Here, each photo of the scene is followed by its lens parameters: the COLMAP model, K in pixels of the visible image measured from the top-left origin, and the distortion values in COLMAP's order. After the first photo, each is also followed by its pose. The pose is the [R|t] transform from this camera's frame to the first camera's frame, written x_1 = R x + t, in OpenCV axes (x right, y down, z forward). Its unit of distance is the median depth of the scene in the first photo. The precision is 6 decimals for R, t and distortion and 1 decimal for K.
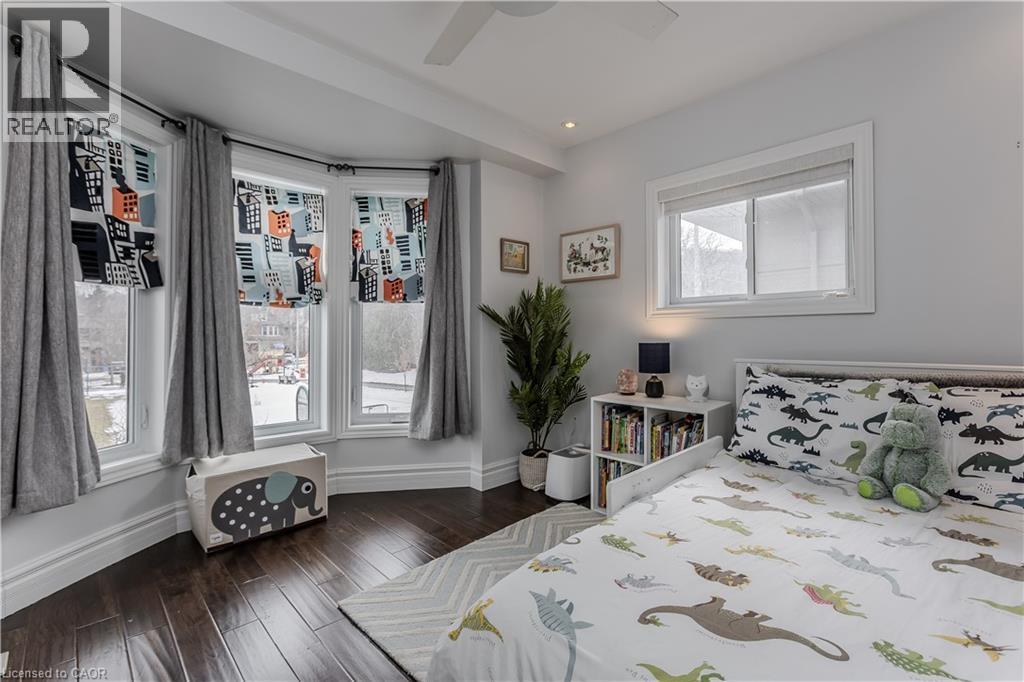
lens RADIAL K [[460.6, 0, 485.1], [0, 460.6, 332.5], [0, 0, 1]] dist [-0.013255, 0.000137]
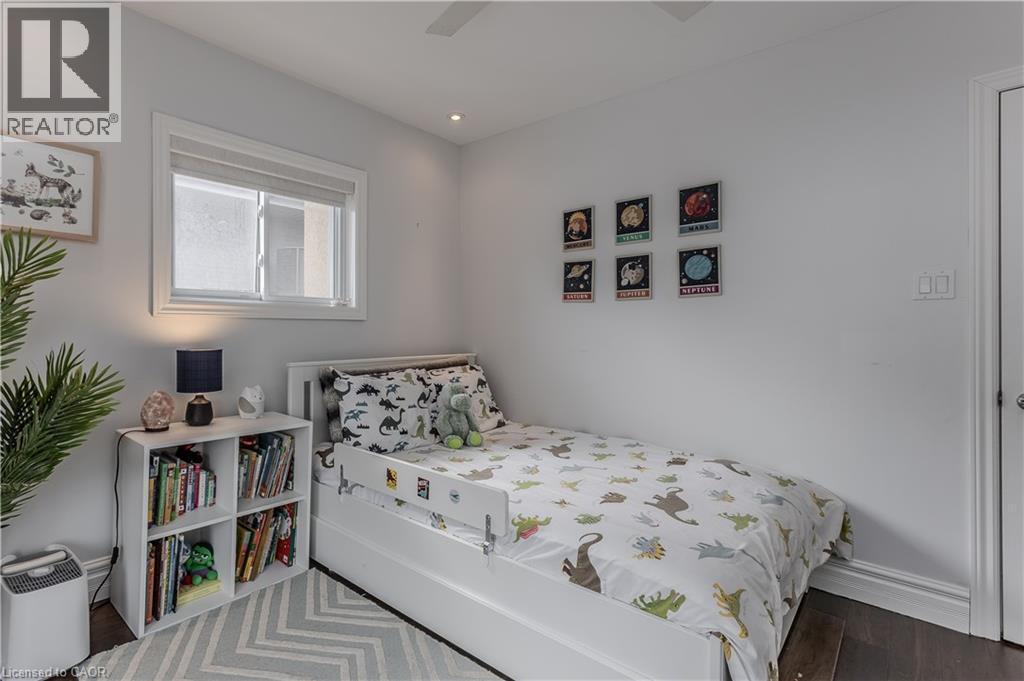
lens RADIAL K [[460.6, 0, 485.1], [0, 460.6, 332.0], [0, 0, 1]] dist [-0.013255, 0.000137]
pose [[-0.084546, 0.006518, 0.996398, -0.507757], [-0.010481, 0.999917, -0.007430, -0.005417], [-0.996364, -0.011072, -0.084471, 0.805367]]
